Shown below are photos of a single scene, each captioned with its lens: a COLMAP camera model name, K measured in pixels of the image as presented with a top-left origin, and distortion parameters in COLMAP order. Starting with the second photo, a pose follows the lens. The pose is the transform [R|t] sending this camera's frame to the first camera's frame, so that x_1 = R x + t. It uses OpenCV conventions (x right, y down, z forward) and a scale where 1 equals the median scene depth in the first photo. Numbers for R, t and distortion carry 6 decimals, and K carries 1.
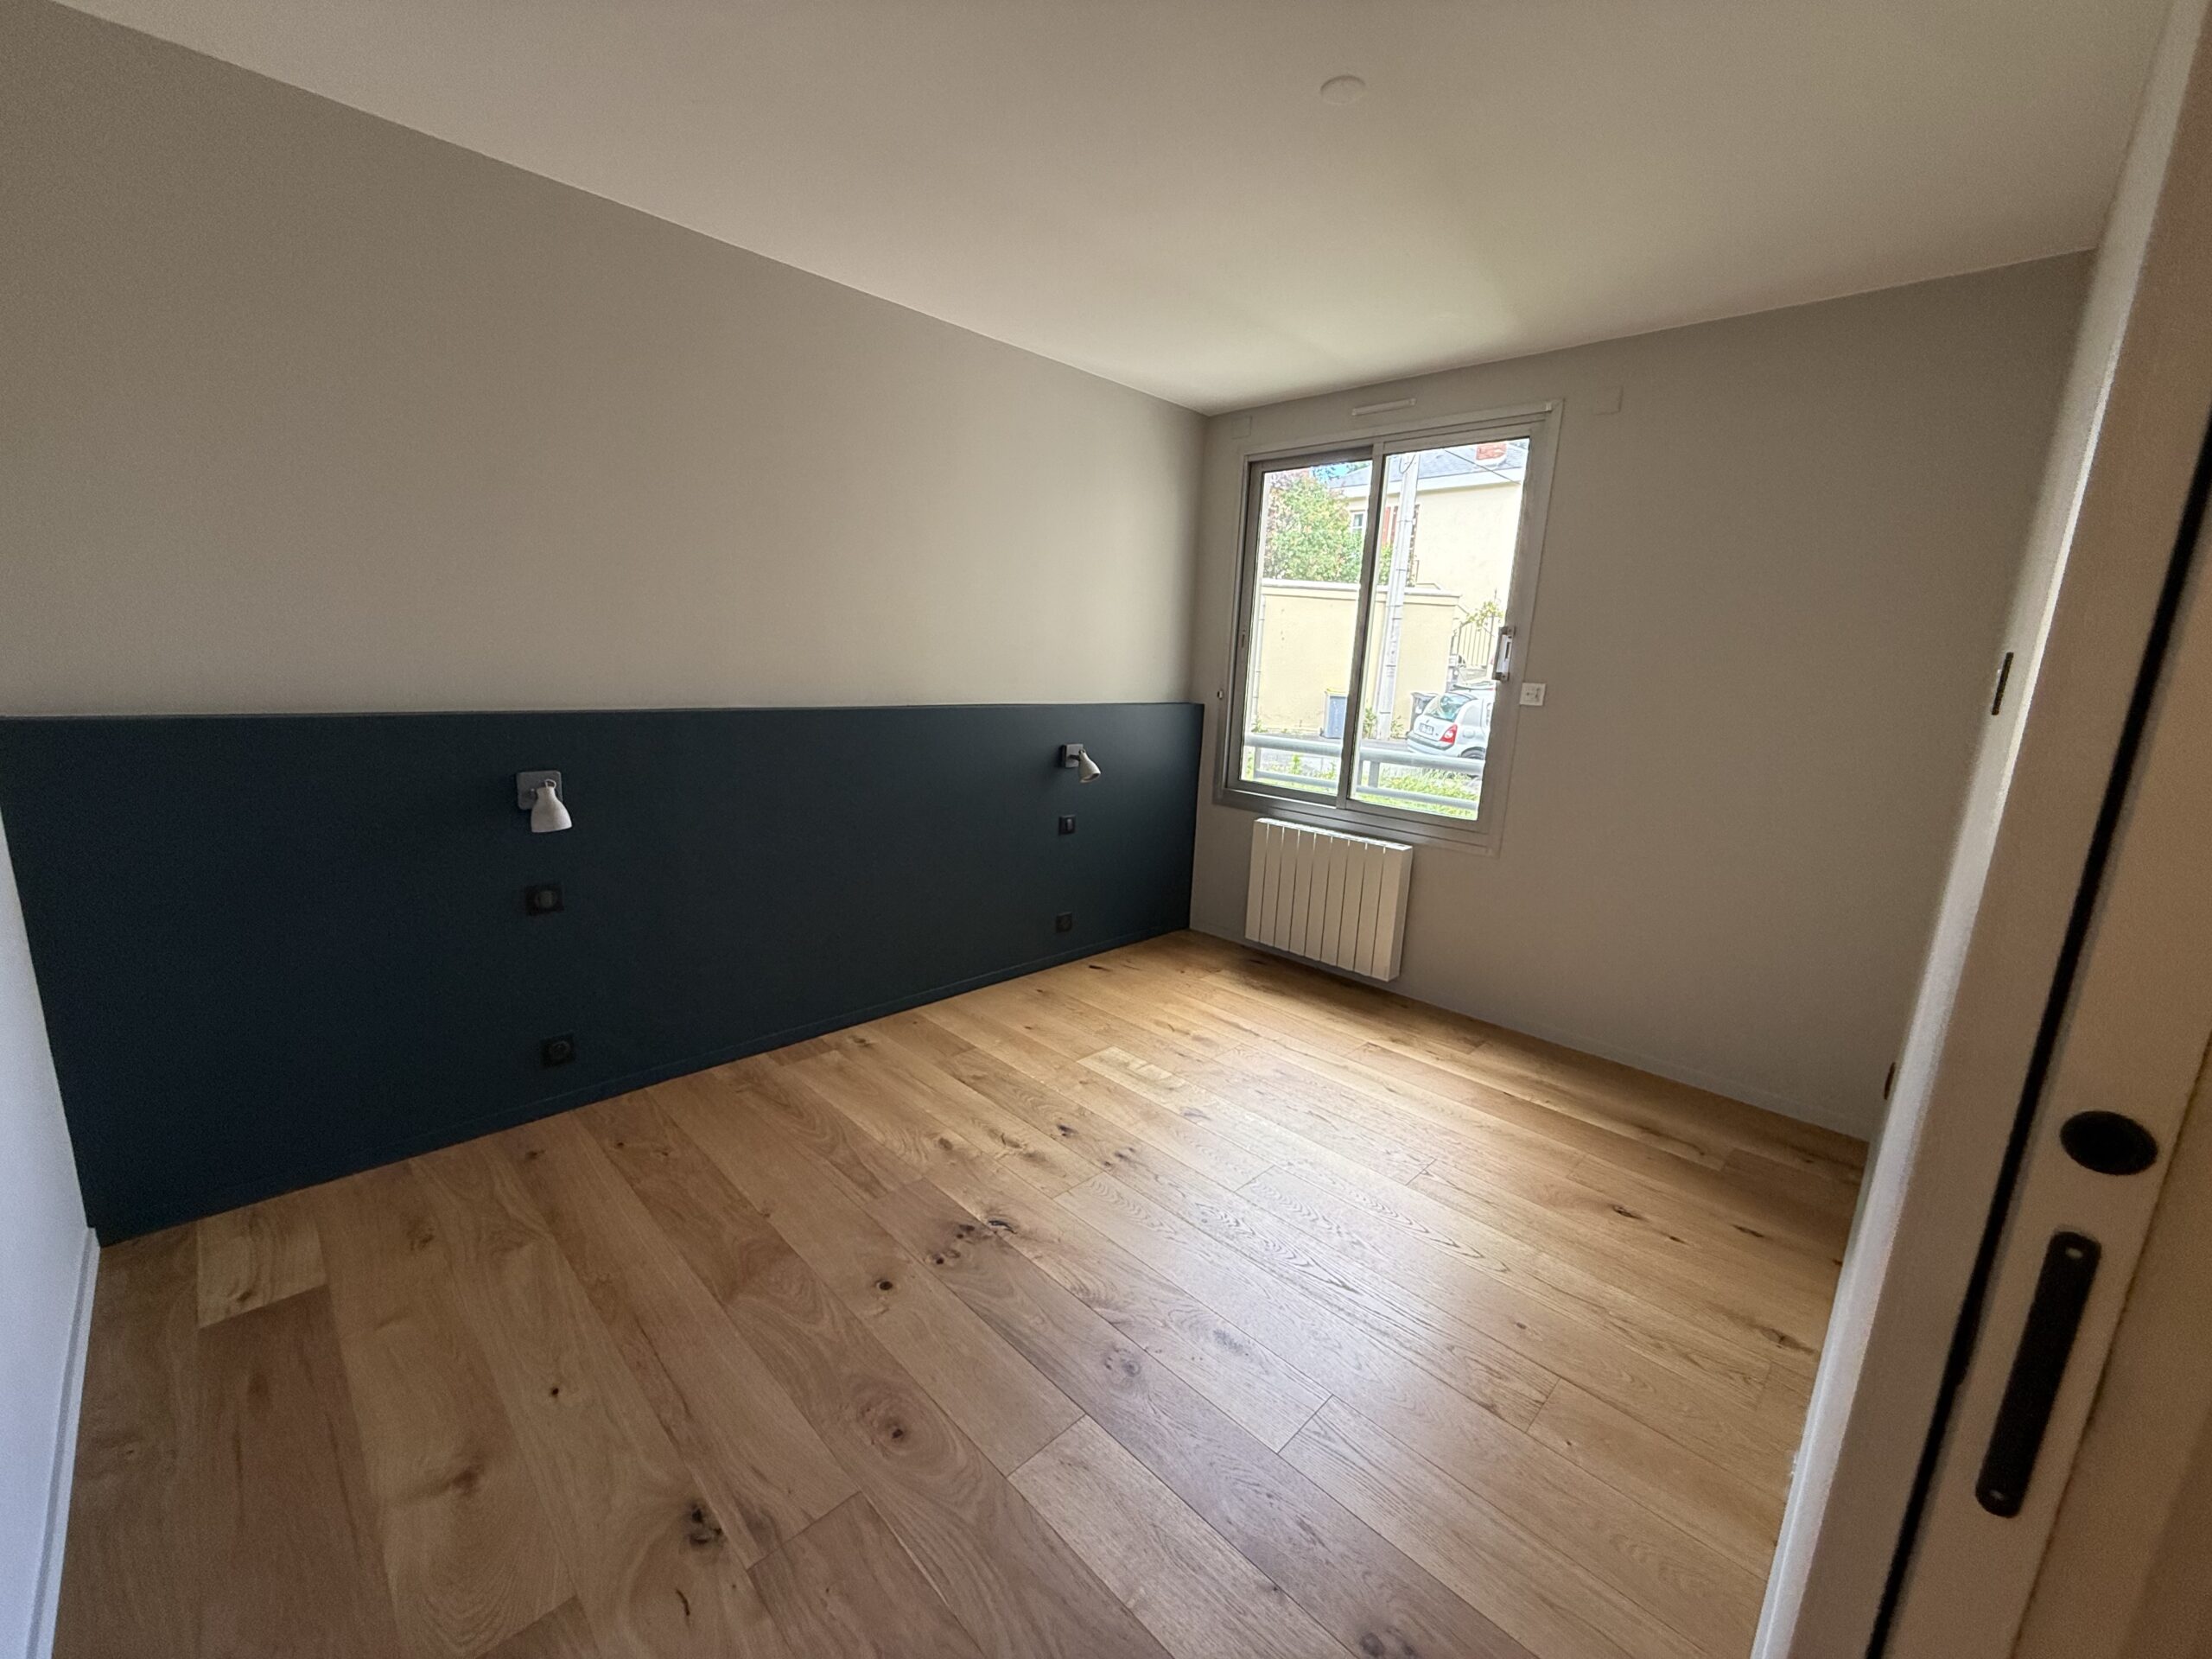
lens RADIAL K [[878.9, 0, 1100.7], [0, 878.9, 833.0], [0, 0, 1]] dist [0.001144, 0.000028]
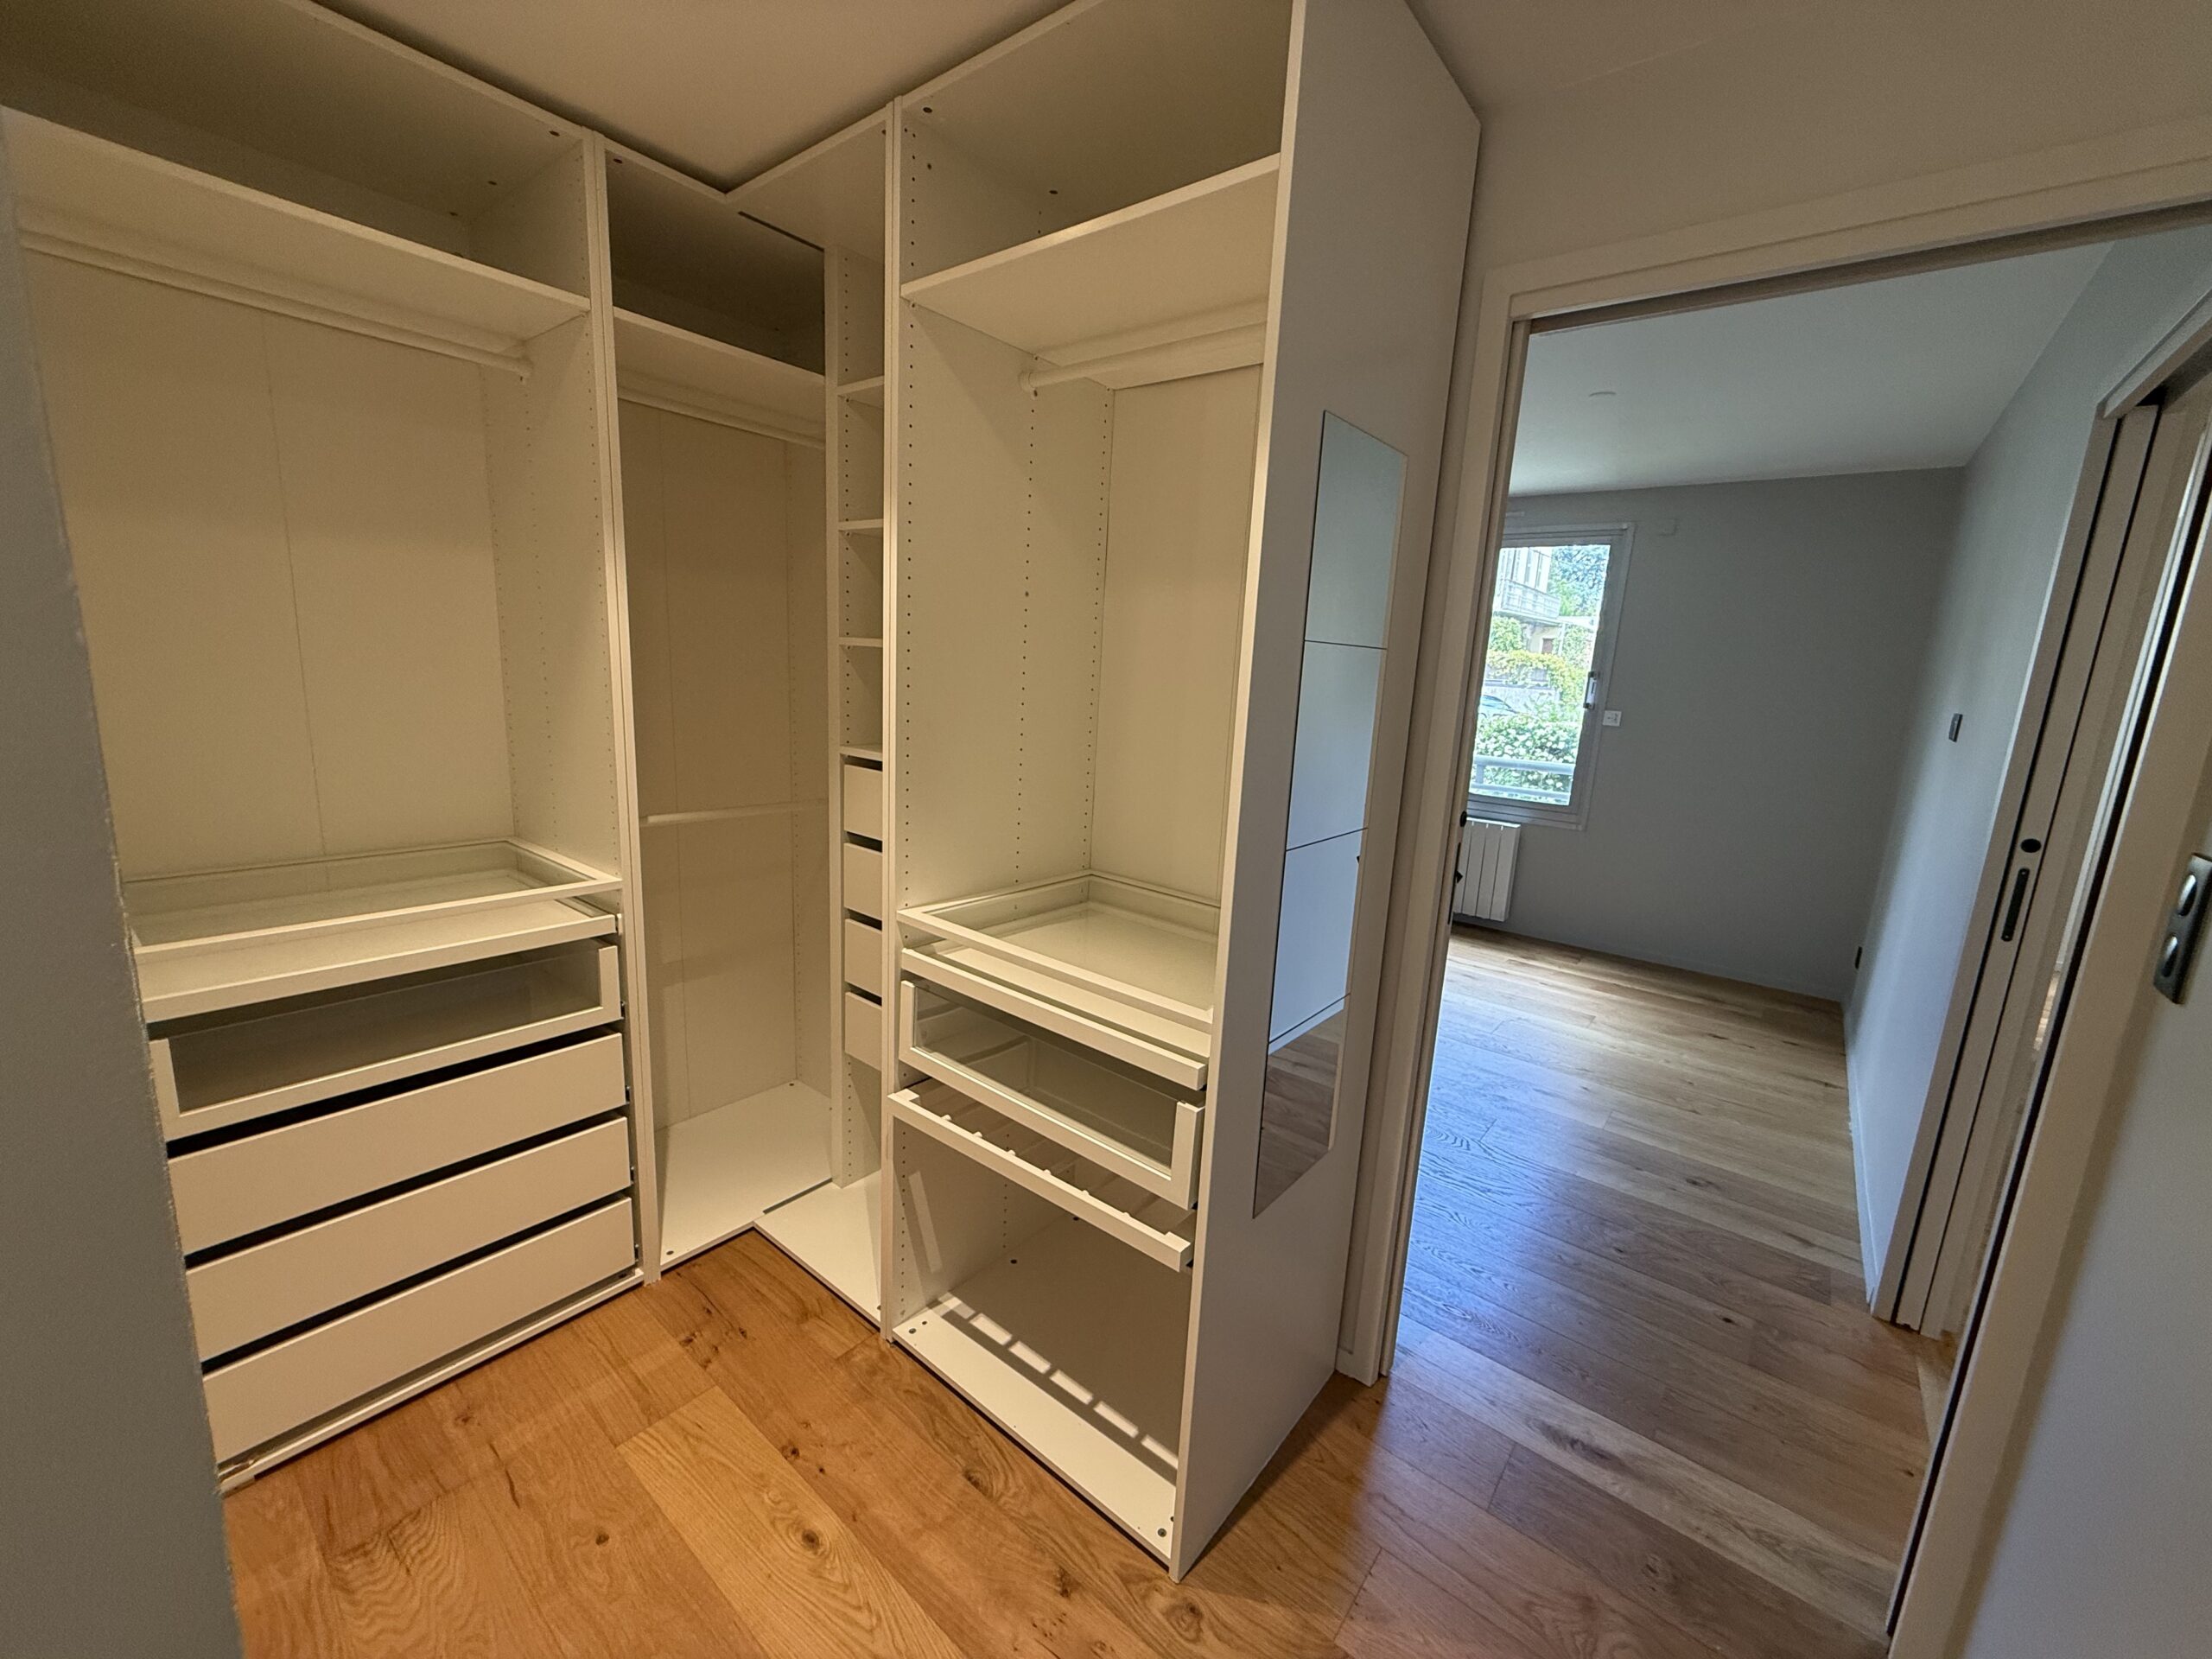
lens RADIAL K [[878.9, 0, 1107.1], [0, 878.9, 828.6], [0, 0, 1]] dist [0.001144, 0.000028]
pose [[0.994737, -0.013705, 0.101543, -0.560758], [0.014604, 0.999860, -0.008116, 0.029510], [-0.101417, 0.009556, 0.994798, -0.420240]]
